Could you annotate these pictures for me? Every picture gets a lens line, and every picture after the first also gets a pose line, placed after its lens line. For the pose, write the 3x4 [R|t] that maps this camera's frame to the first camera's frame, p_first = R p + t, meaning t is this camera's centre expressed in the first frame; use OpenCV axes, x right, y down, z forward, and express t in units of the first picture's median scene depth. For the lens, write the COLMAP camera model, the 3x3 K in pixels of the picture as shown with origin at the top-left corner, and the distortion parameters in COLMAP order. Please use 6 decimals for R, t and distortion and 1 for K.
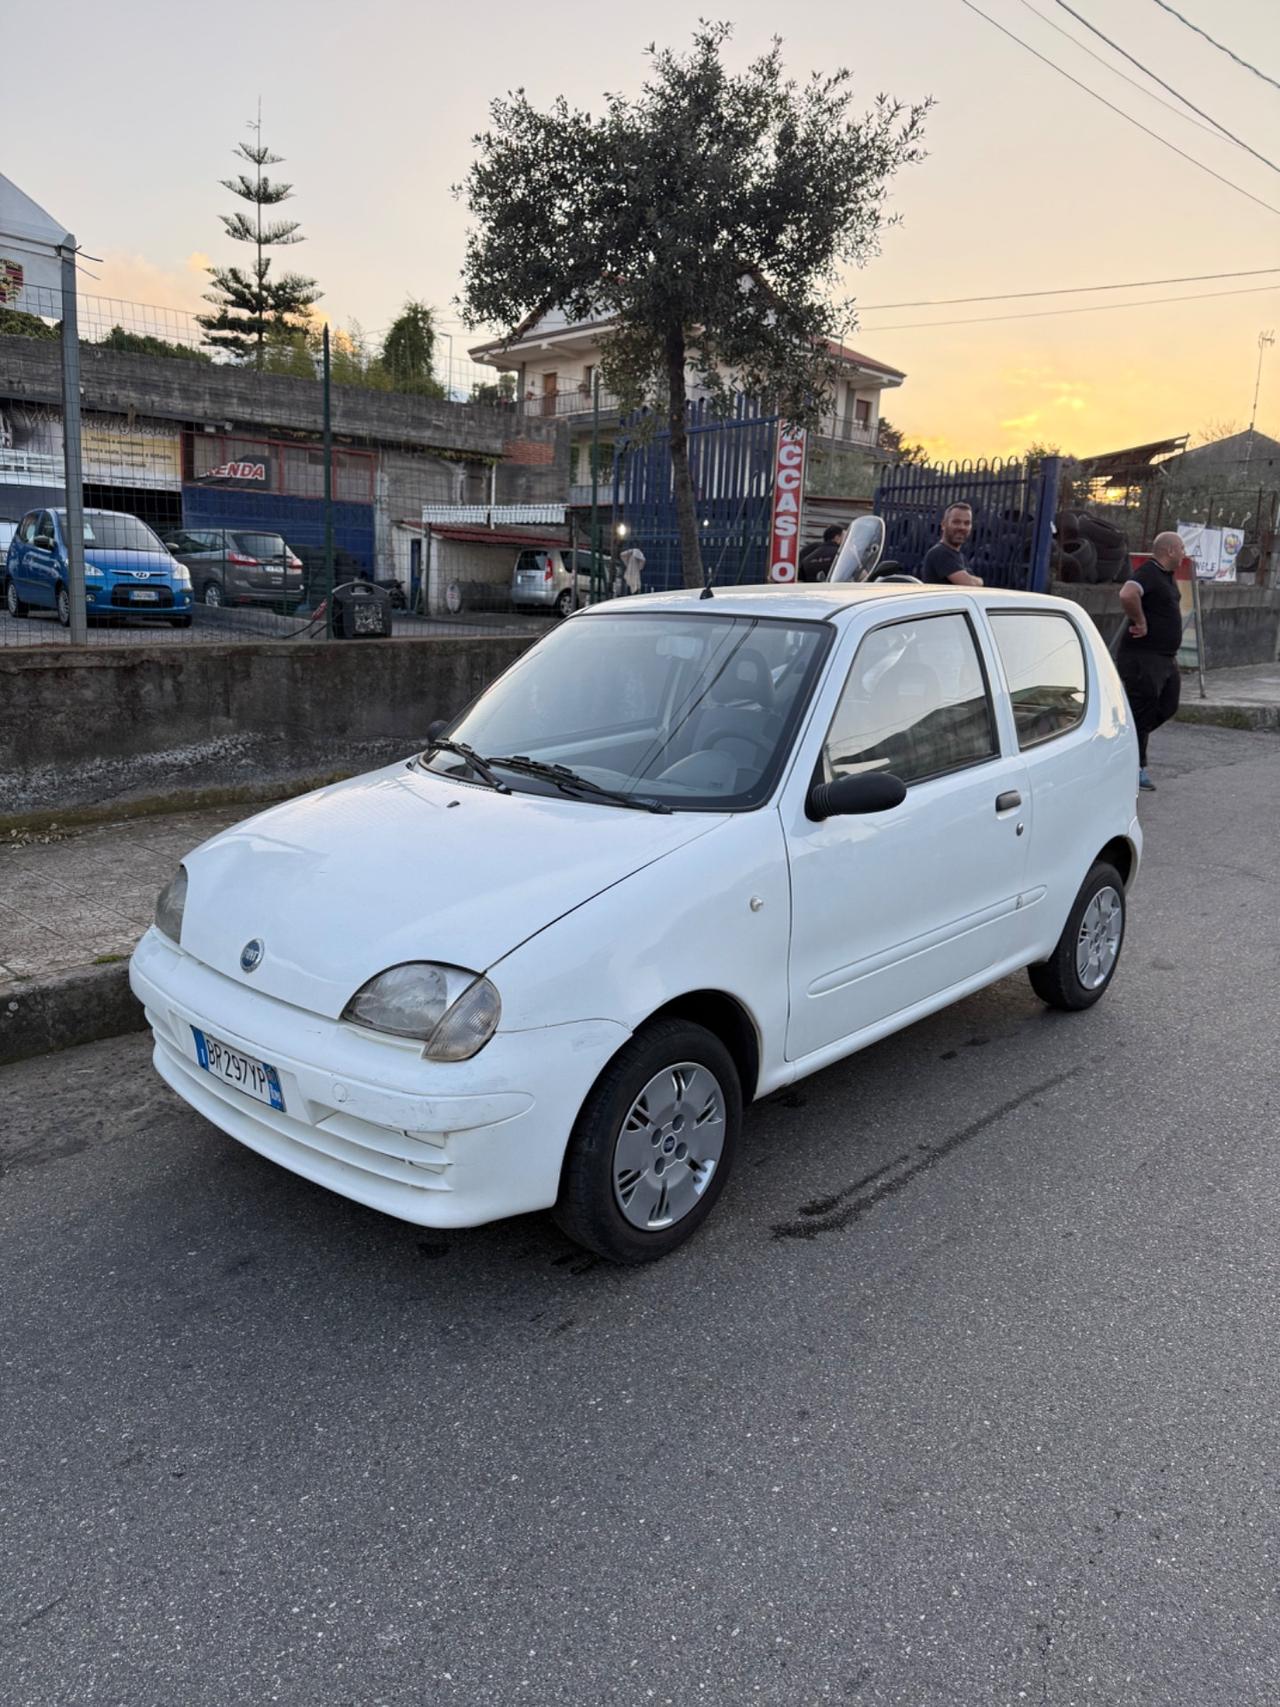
lens RADIAL K [[1208.8, 0, 635.7], [0, 1208.8, 862.9], [0, 0, 1]] dist [0.019728, -0.028067]
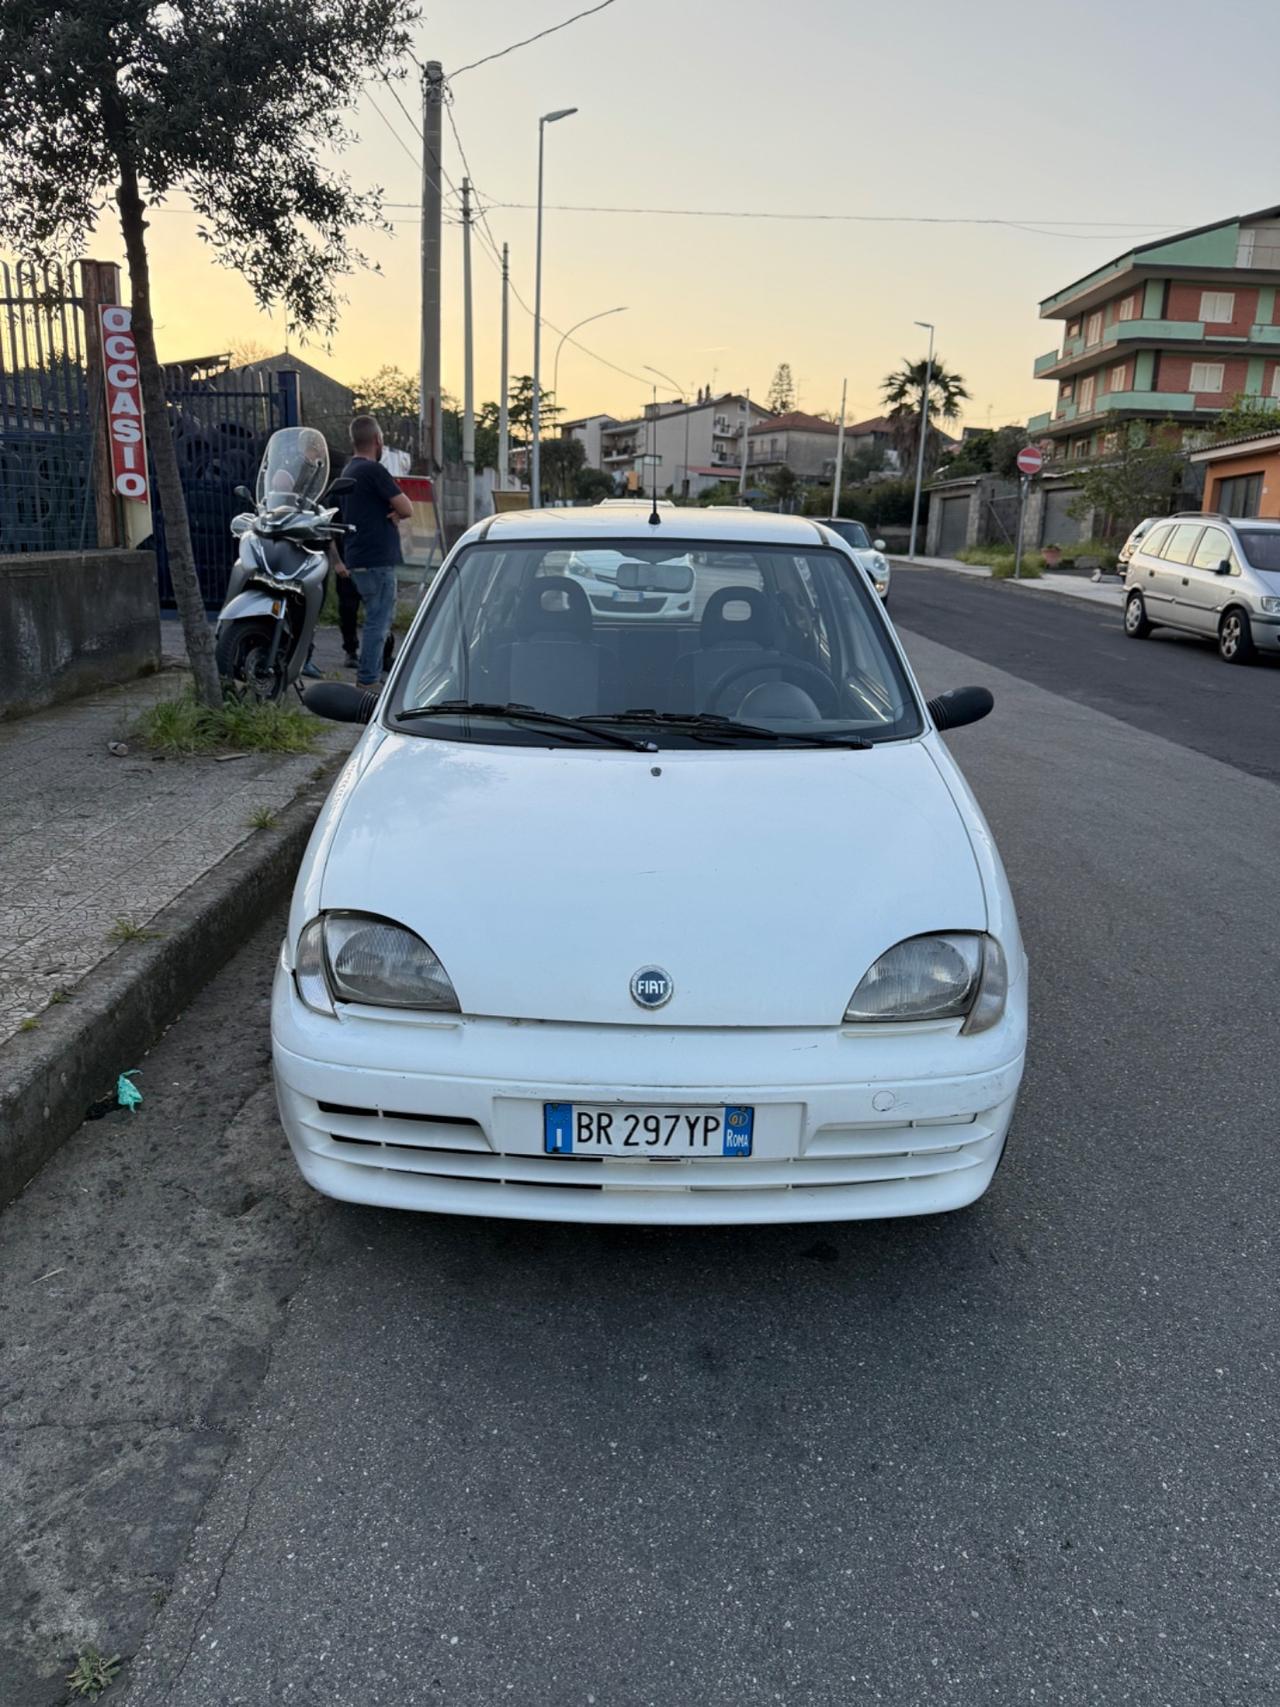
lens RADIAL K [[1208.8, 0, 635.7], [0, 1208.8, 862.9], [0, 0, 1]] dist [0.019728, -0.028067]
pose [[0.727498, -0.189848, 0.659321, -0.368667], [0.147368, 0.981765, 0.120088, -0.044696], [-0.670097, 0.009800, 0.742209, 0.187167]]
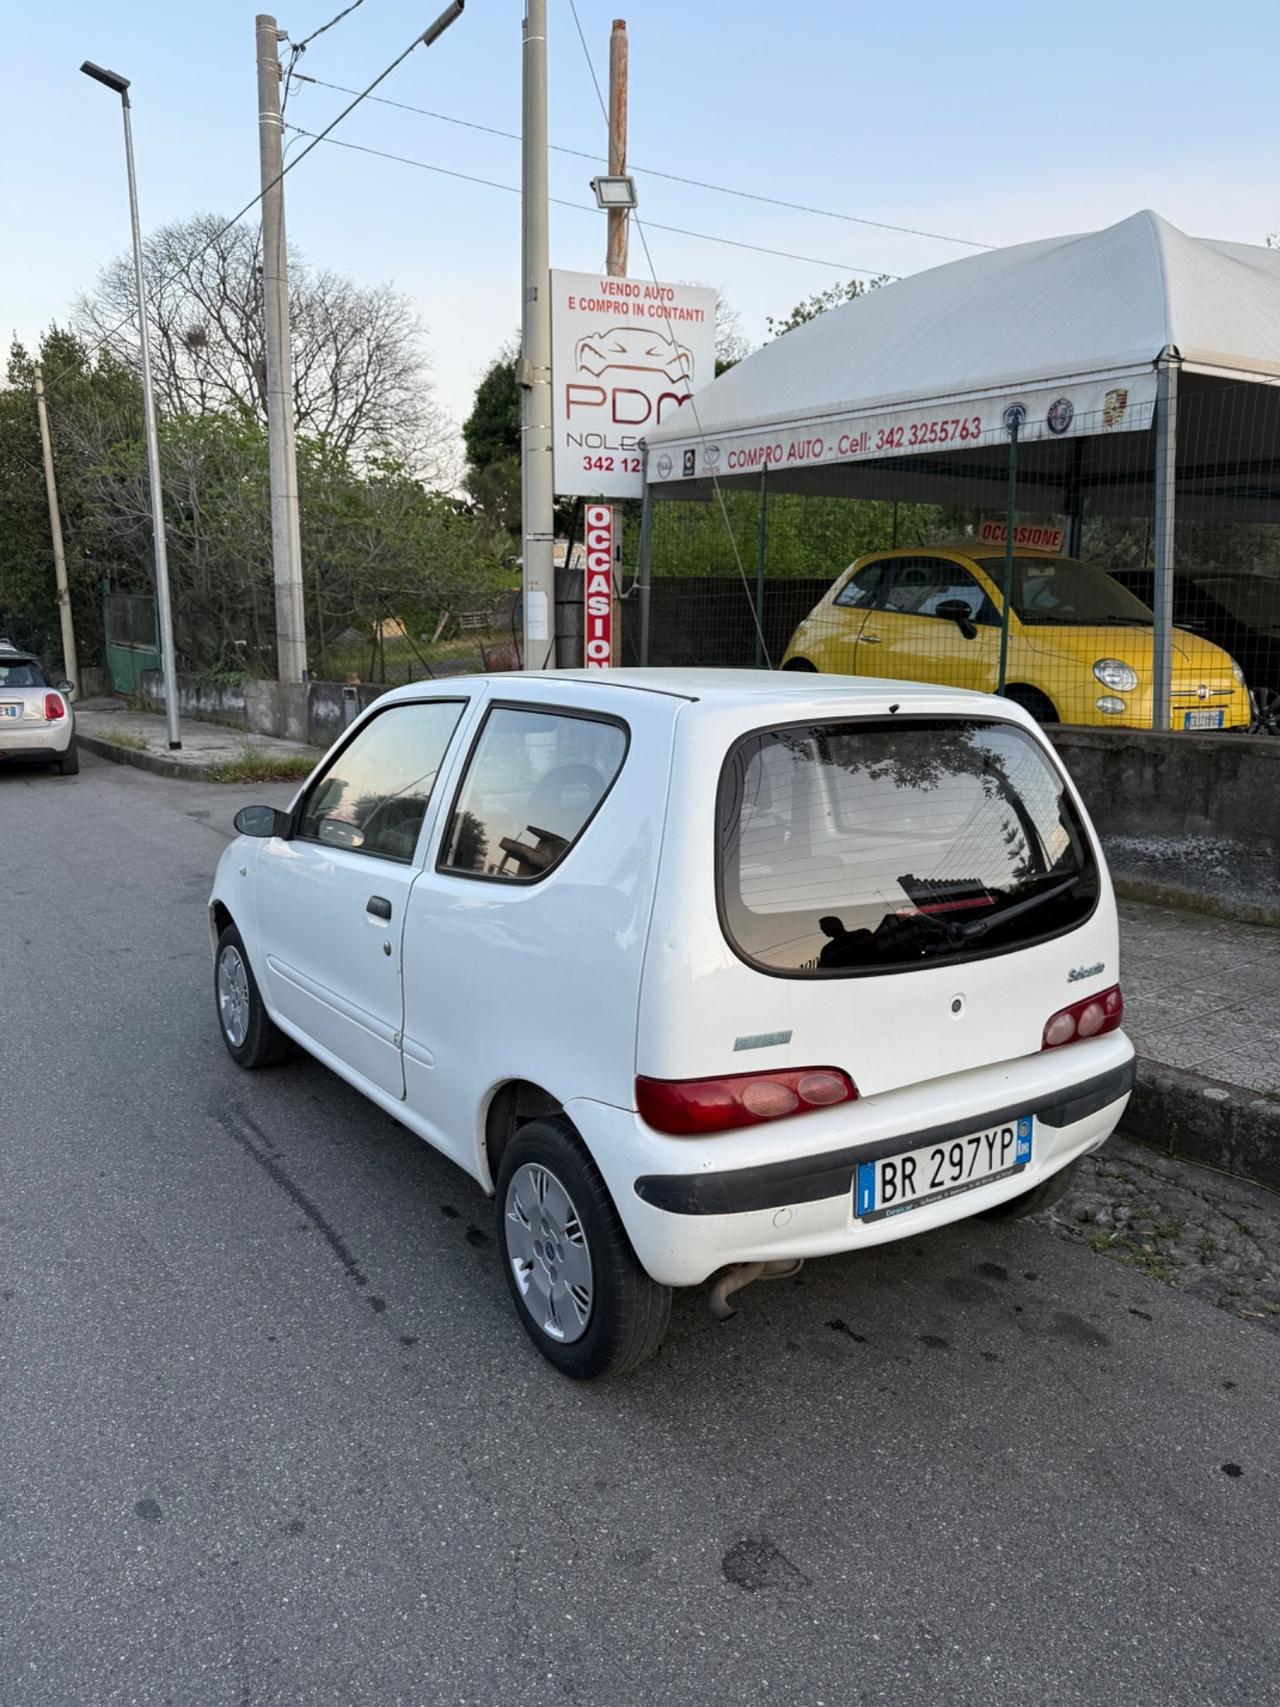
lens RADIAL K [[1208.8, 0, 635.7], [0, 1208.8, 862.9], [0, 0, 1]] dist [0.019728, -0.028067]
pose [[-0.219588, 0.154428, -0.963293, 0.654936], [-0.228927, 0.951667, 0.204749, -0.180163], [0.948353, 0.265484, -0.173622, 0.779195]]
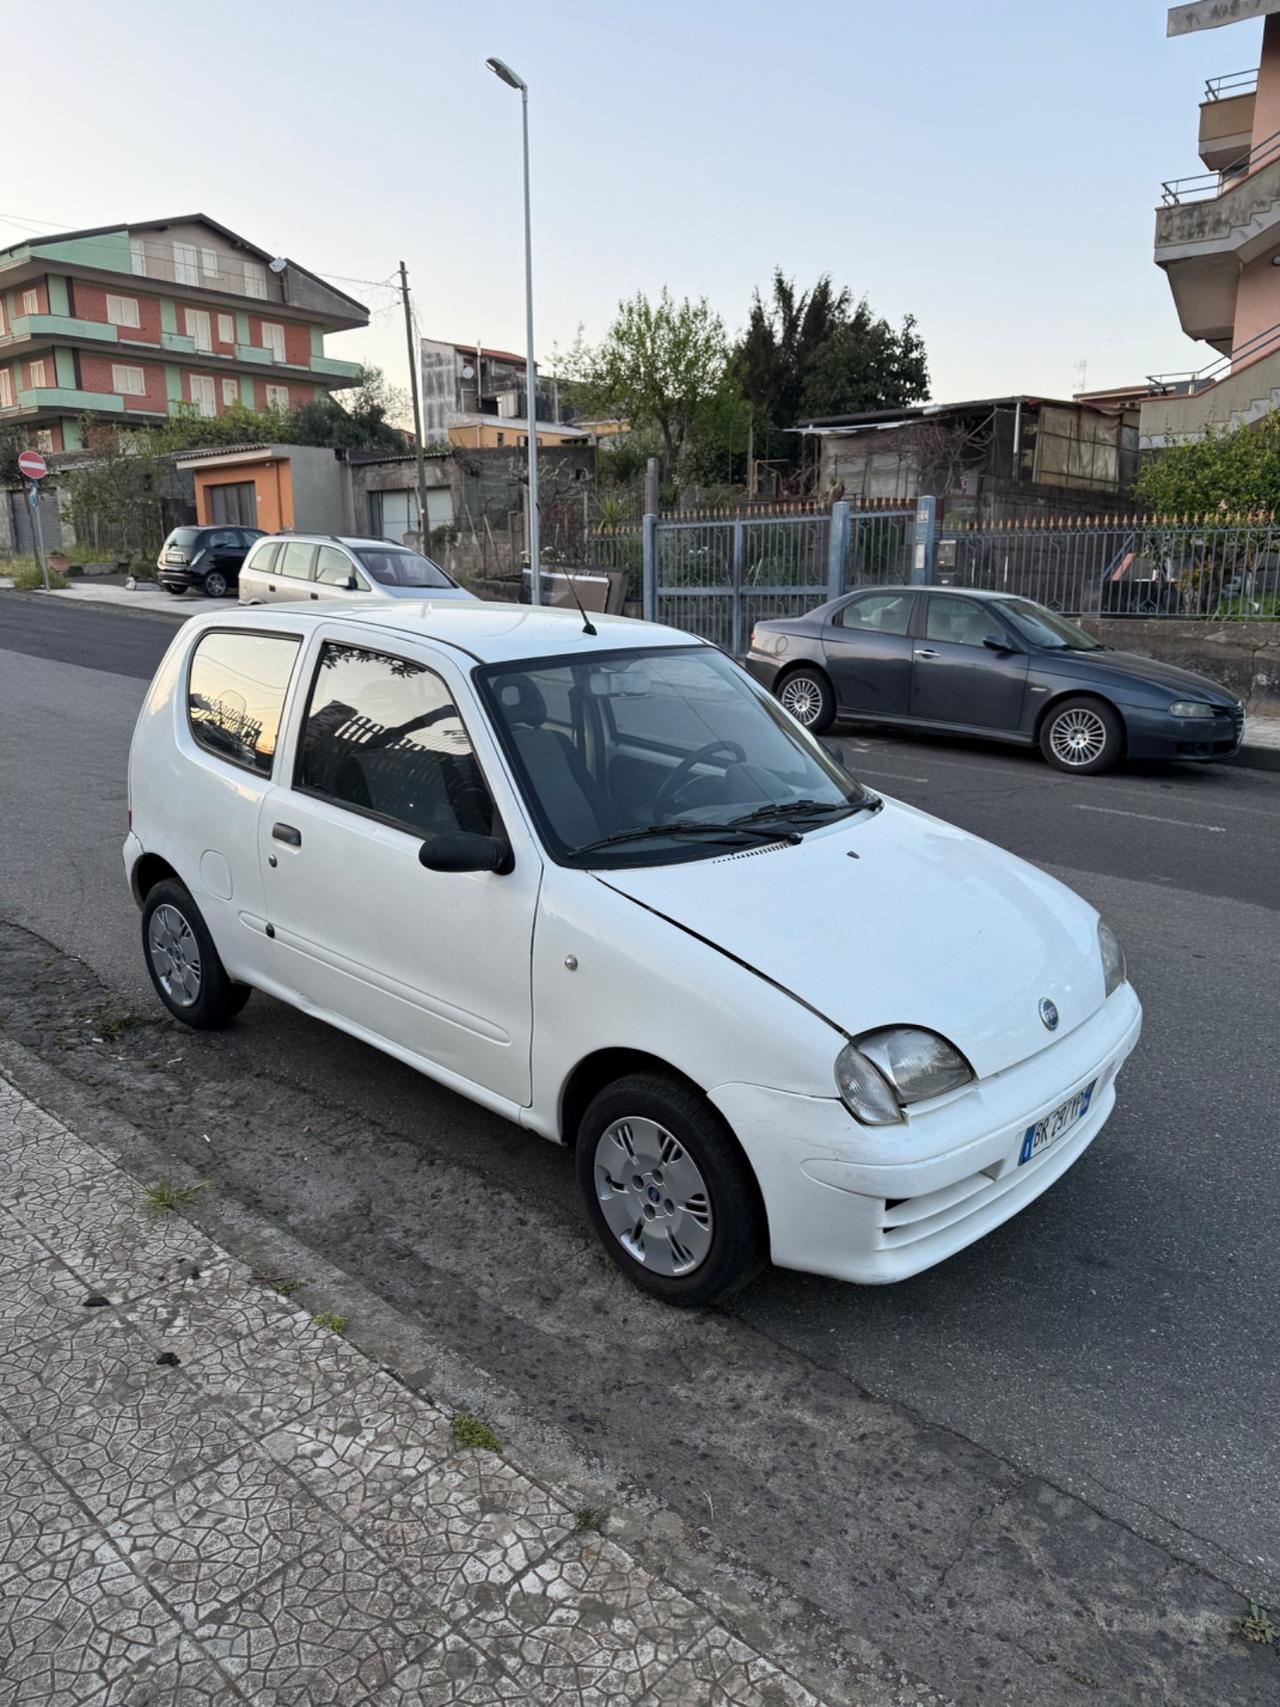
lens RADIAL K [[1208.8, 0, 635.7], [0, 1208.8, 862.9], [0, 0, 1]] dist [0.019728, -0.028067]
pose [[-0.014758, -0.280942, 0.959611, -0.573449], [0.210510, 0.937332, 0.277657, -0.185942], [-0.977480, 0.206106, 0.045308, 0.568015]]
